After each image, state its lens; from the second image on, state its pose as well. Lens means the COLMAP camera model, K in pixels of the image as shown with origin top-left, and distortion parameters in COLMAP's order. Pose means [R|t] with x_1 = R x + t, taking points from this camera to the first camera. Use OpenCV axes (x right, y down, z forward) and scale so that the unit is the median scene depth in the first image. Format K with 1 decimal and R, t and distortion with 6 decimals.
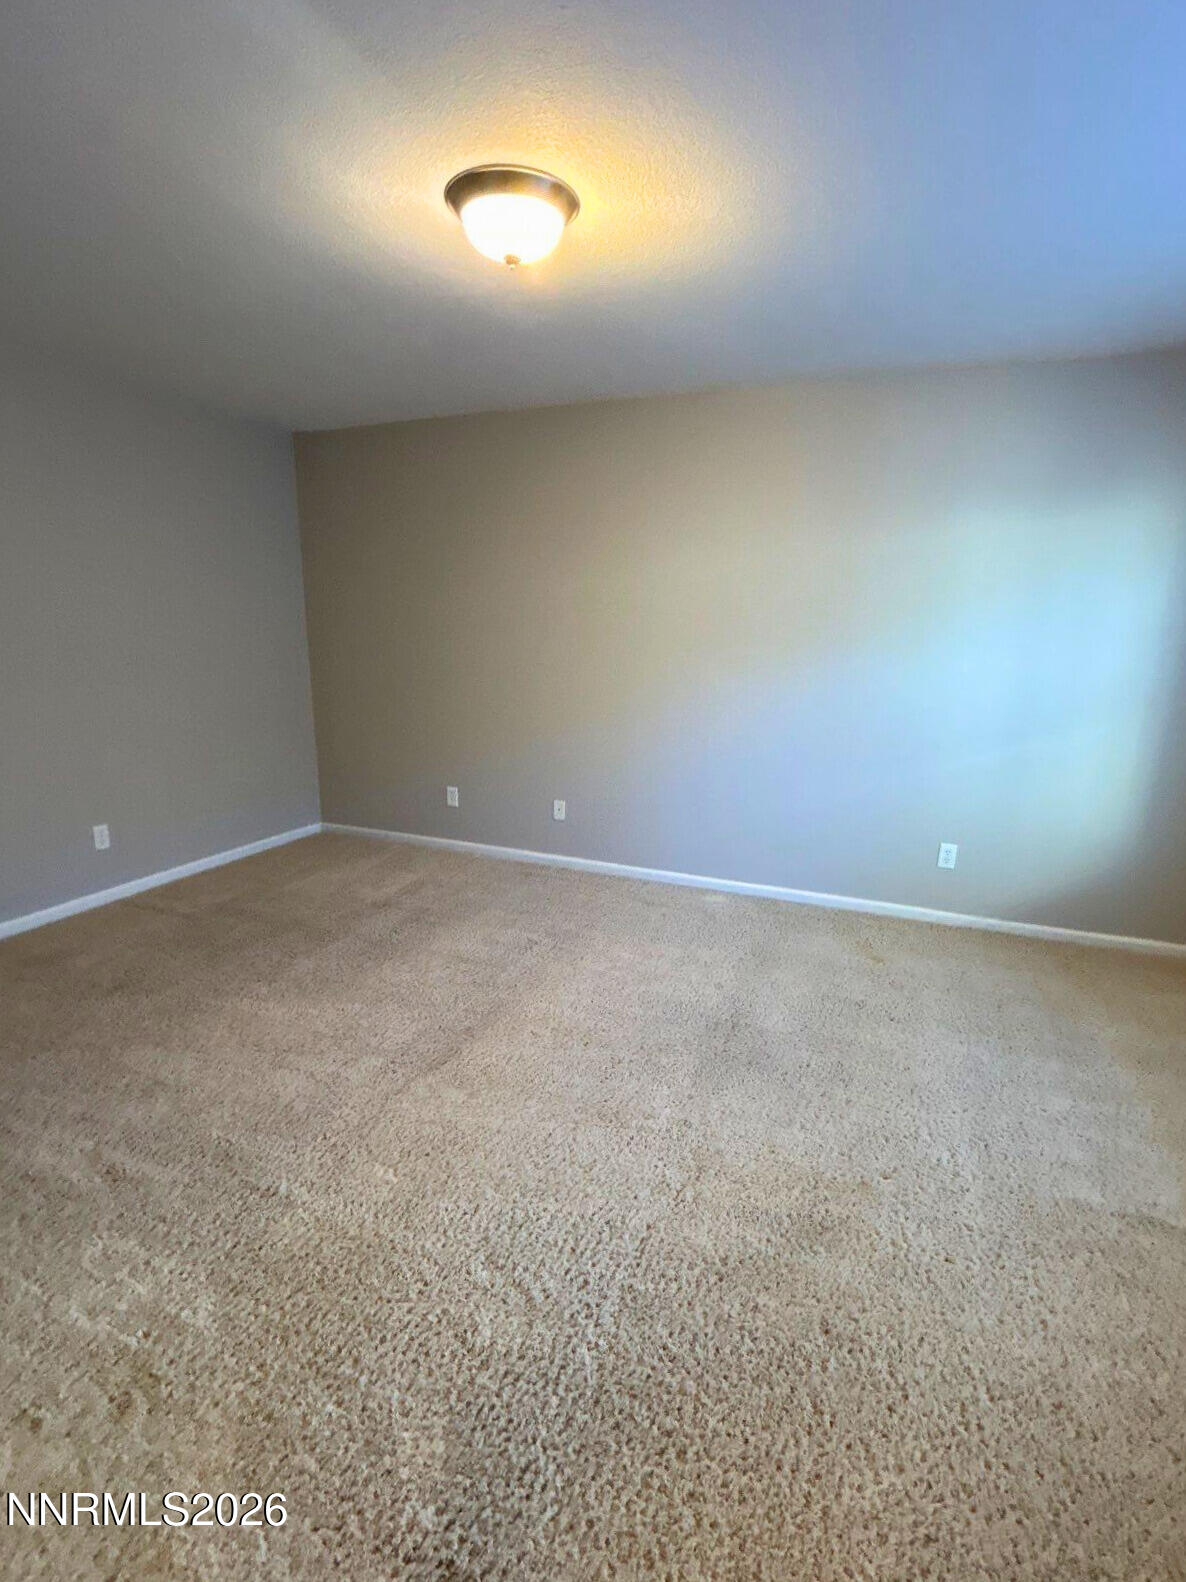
lens RADIAL K [[785.9, 0, 593.3], [0, 785.9, 788.7], [0, 0, 1]] dist [0.005914, -0.000046]
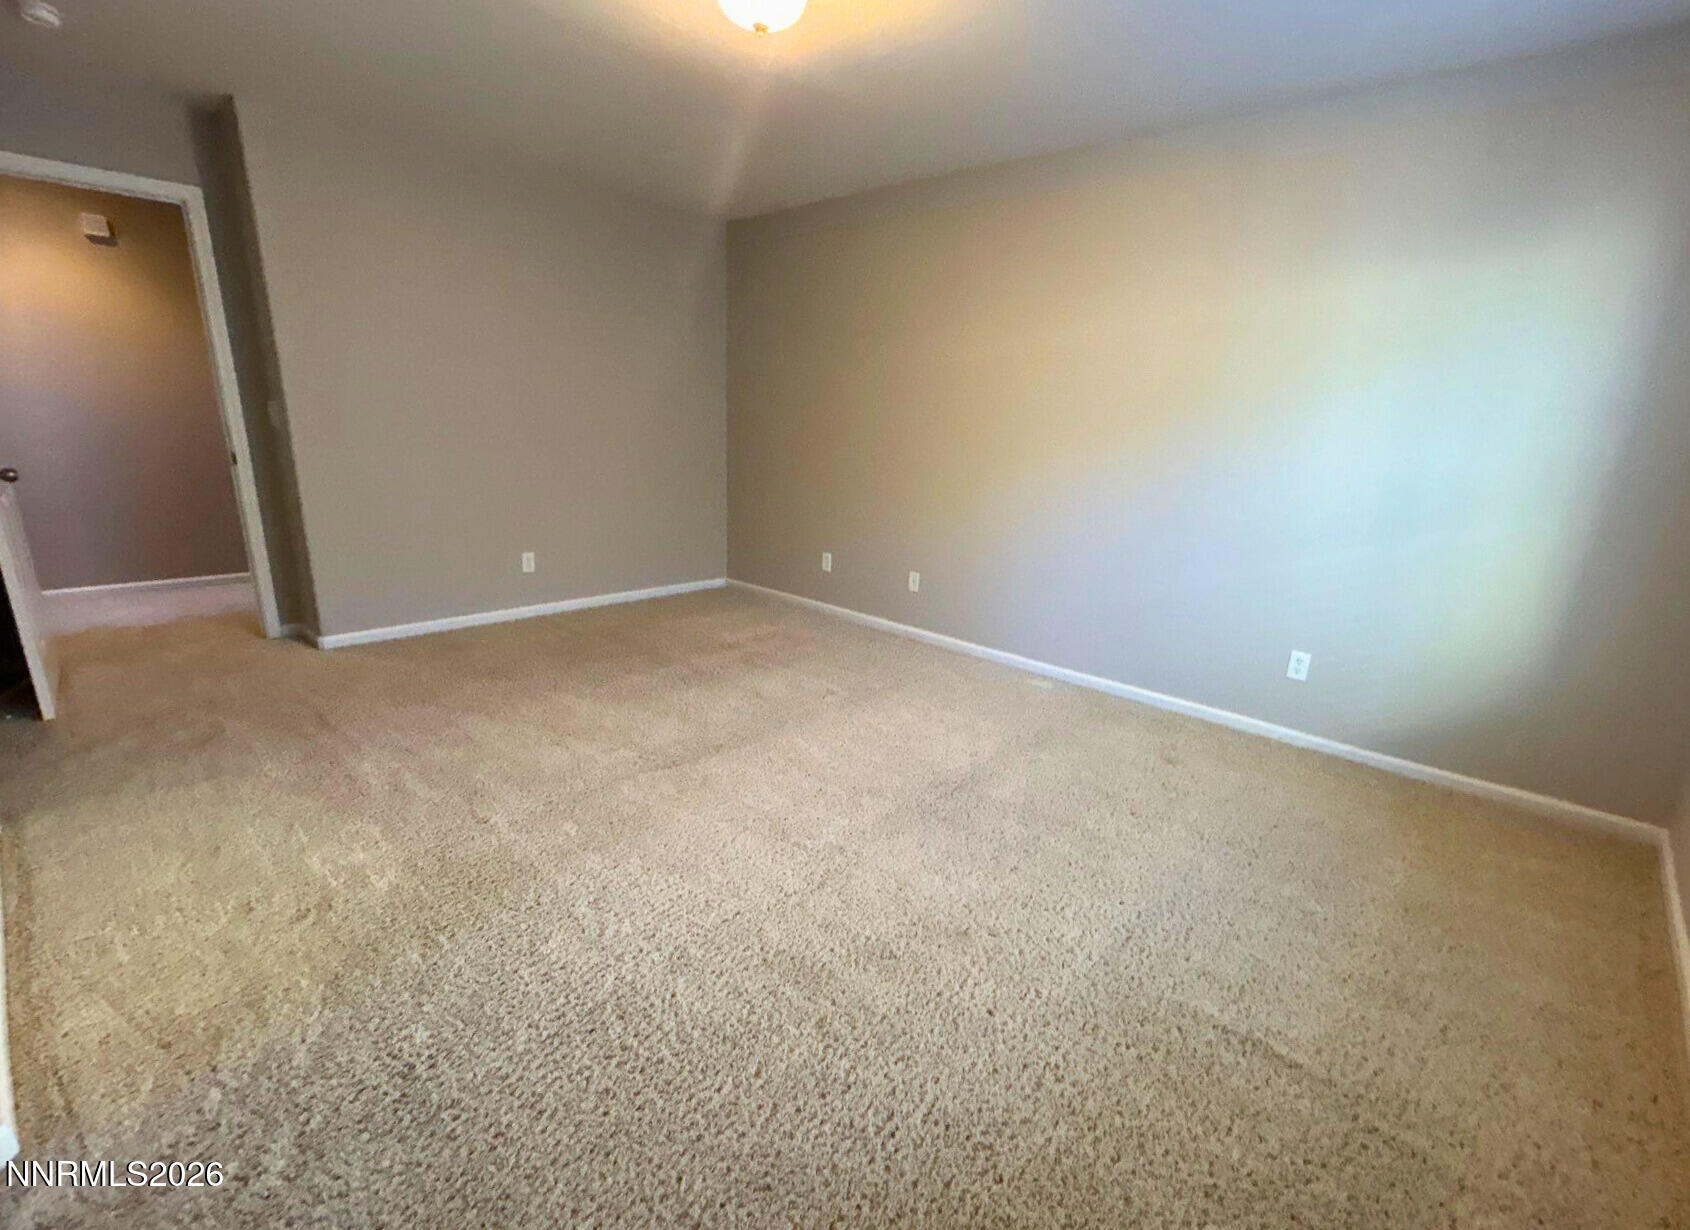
lens RADIAL K [[782.1, 0, 844.4], [0, 782.1, 616.5], [0, 0, 1]] dist [0.004206, 0.000251]
pose [[0.936644, 0.108729, -0.332980, 0.302552], [-0.097251, 0.993952, 0.051001, 0.041088], [0.336511, -0.015387, 0.941554, 0.014328]]
